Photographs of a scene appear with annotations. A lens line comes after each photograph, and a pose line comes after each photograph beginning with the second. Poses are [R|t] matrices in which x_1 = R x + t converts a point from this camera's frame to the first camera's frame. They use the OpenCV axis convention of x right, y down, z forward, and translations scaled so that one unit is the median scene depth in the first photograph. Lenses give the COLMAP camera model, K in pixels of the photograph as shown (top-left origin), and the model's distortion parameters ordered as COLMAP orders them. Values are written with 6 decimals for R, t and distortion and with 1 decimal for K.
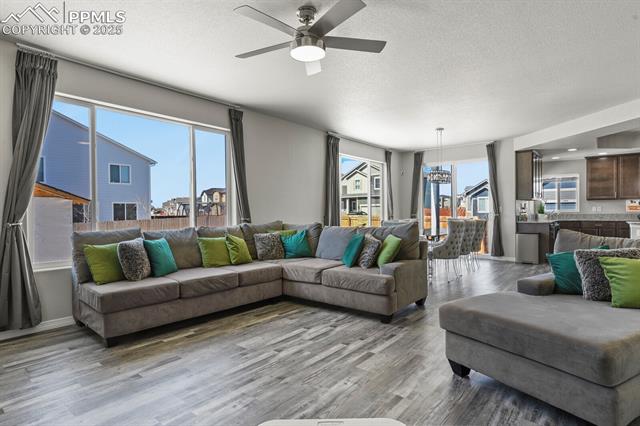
lens RADIAL K [[343.8, 0, 319.4], [0, 343.8, 212.8], [0, 0, 1]] dist [0.000561, -0.001964]
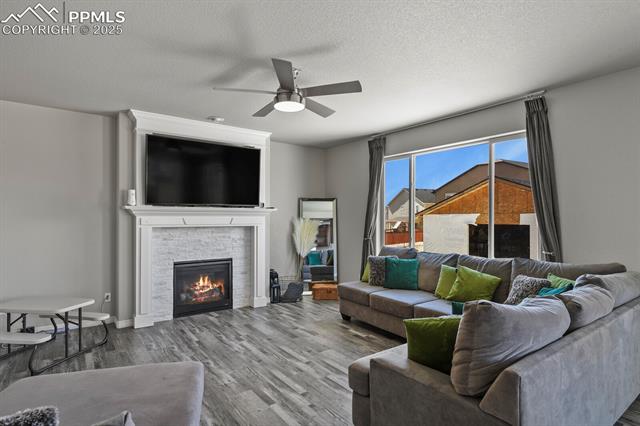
lens RADIAL K [[343.8, 0, 325.2], [0, 343.8, 213.5], [0, 0, 1]] dist [0.000561, -0.001964]
pose [[-0.246287, -0.008851, -0.969157, 1.010190], [0.001788, 0.999952, -0.009587, -0.094125], [0.969195, -0.004095, -0.246259, 1.359475]]
